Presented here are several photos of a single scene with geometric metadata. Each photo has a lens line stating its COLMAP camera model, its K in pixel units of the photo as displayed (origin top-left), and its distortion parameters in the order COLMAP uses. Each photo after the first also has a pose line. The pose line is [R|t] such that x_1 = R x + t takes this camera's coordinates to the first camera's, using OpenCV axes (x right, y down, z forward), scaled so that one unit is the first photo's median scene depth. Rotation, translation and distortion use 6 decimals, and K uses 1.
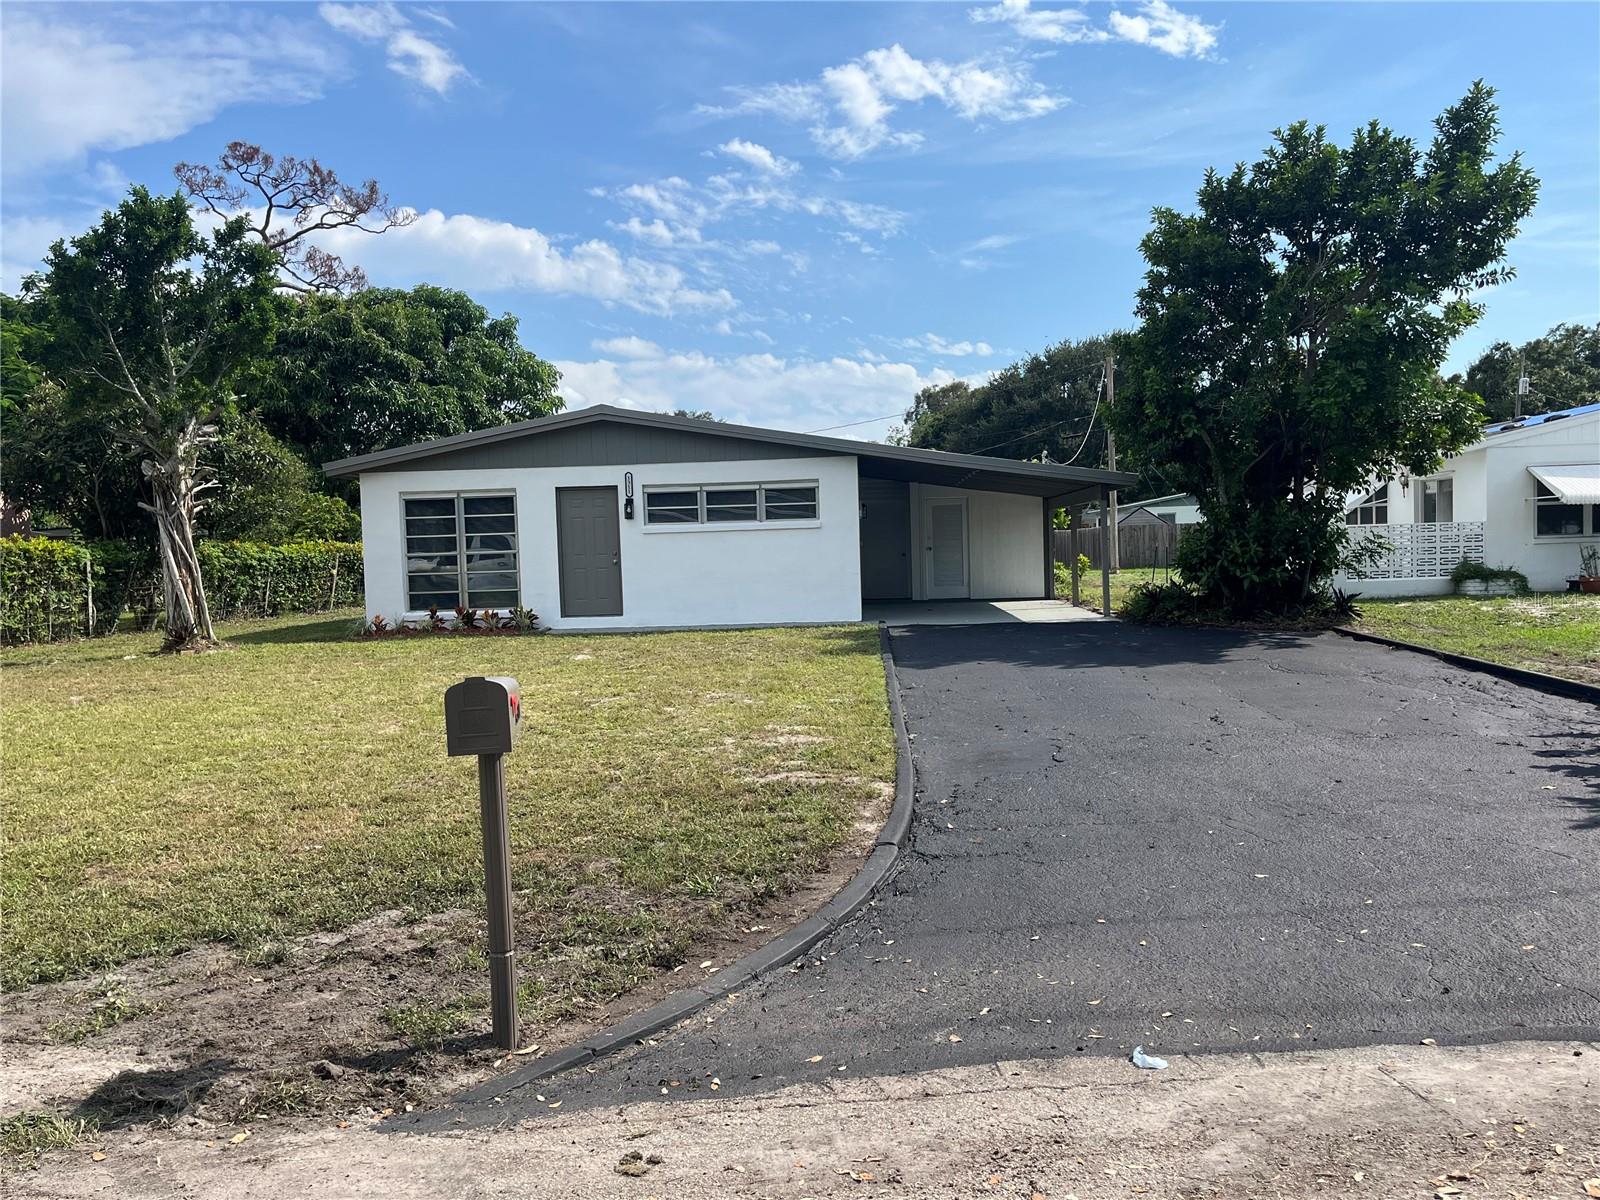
lens RADIAL K [[1369.7, 0, 813.8], [0, 1369.7, 642.7], [0, 0, 1]] dist [0.059699, -0.056309]
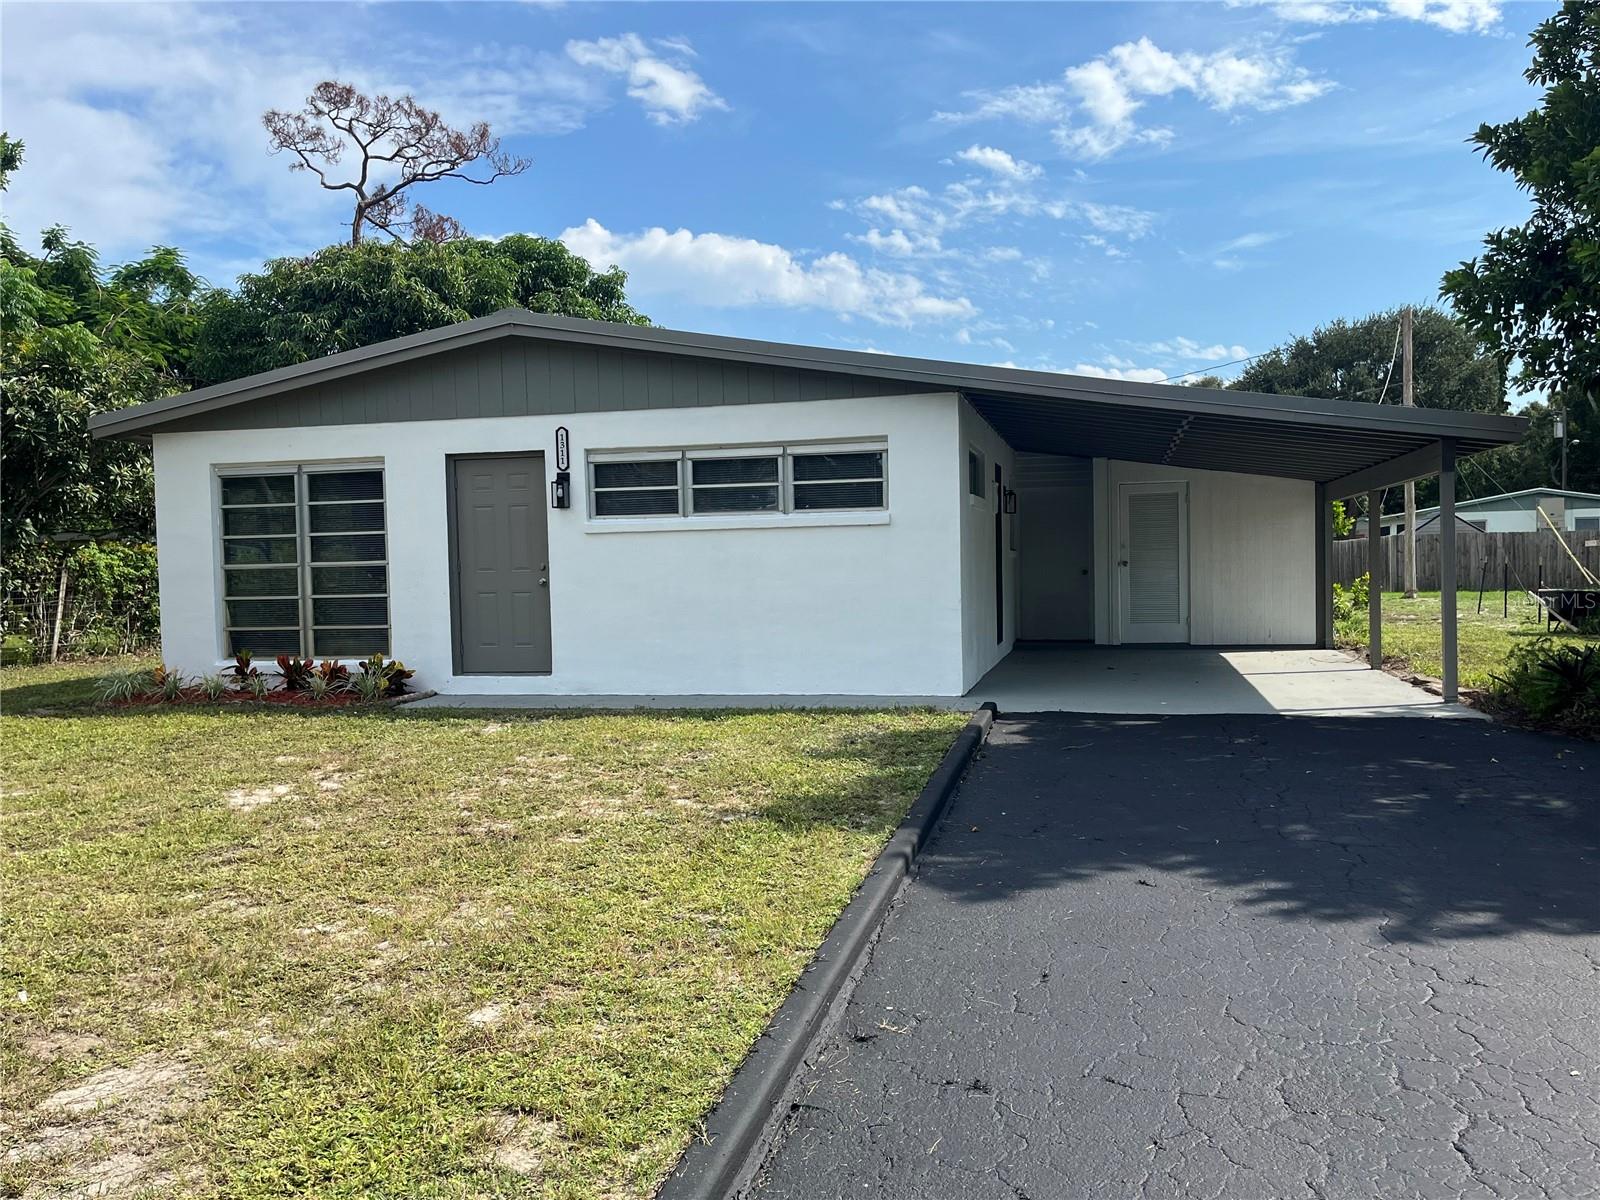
lens RADIAL K [[1369.7, 0, 813.1], [0, 1369.7, 589.8], [0, 0, 1]] dist [0.059699, -0.056309]
pose [[0.984734, 0.013514, -0.173540, 0.067261], [-0.021465, 0.998800, -0.044019, -0.032235], [0.172737, 0.047072, 0.983843, 0.443798]]
